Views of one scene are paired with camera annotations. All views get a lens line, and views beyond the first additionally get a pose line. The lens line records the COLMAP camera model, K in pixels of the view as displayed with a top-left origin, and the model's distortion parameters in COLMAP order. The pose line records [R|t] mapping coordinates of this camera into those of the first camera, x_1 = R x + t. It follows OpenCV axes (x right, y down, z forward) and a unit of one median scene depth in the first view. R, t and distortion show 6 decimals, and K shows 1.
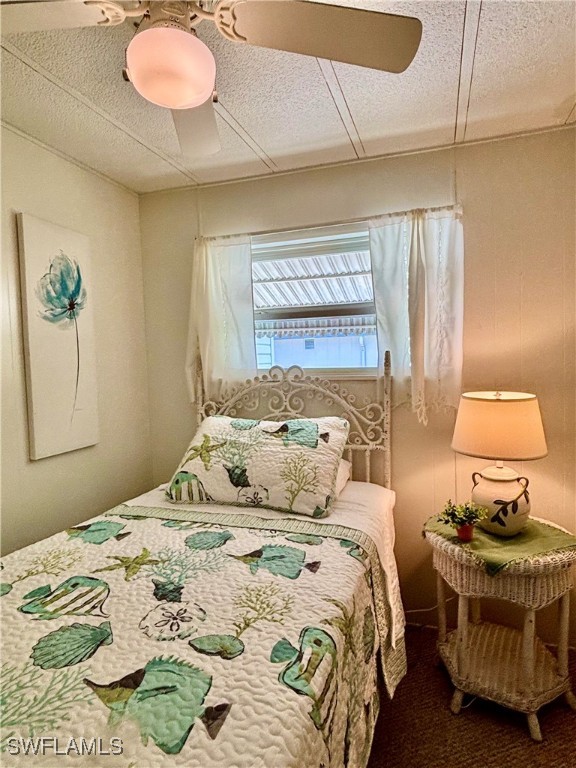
lens RADIAL K [[450.8, 0, 283.0], [0, 450.8, 380.4], [0, 0, 1]] dist [0.009492, -0.016065]
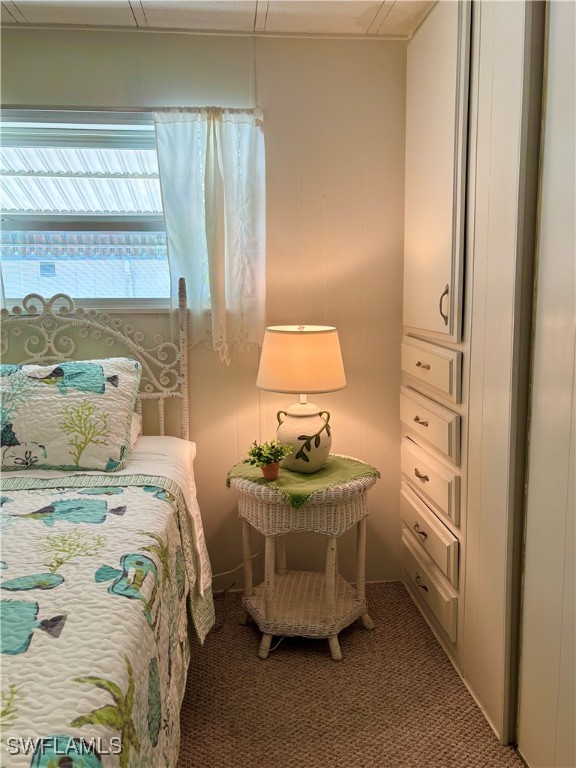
lens RADIAL K [[641.0, 0, 303.6], [0, 641.0, 386.5], [0, 0, 1]] dist [0.058615, -0.071193]
pose [[0.902159, -0.044823, 0.429069, -0.099880], [0.005524, 0.995706, 0.092403, 0.029933], [-0.431368, -0.080992, 0.898533, -0.215385]]
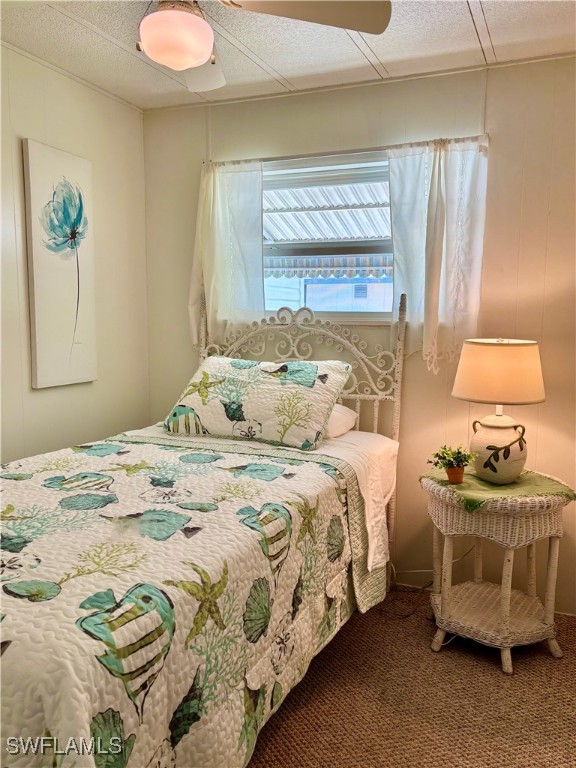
lens RADIAL K [[641.0, 0, 287.7], [0, 641.0, 385.6], [0, 0, 1]] dist [0.058615, -0.071193]
pose [[0.996523, 0.045082, -0.070066, 0.115519], [-0.040586, 0.997104, 0.064322, 0.055583], [0.072763, -0.061254, 0.995466, -0.411360]]
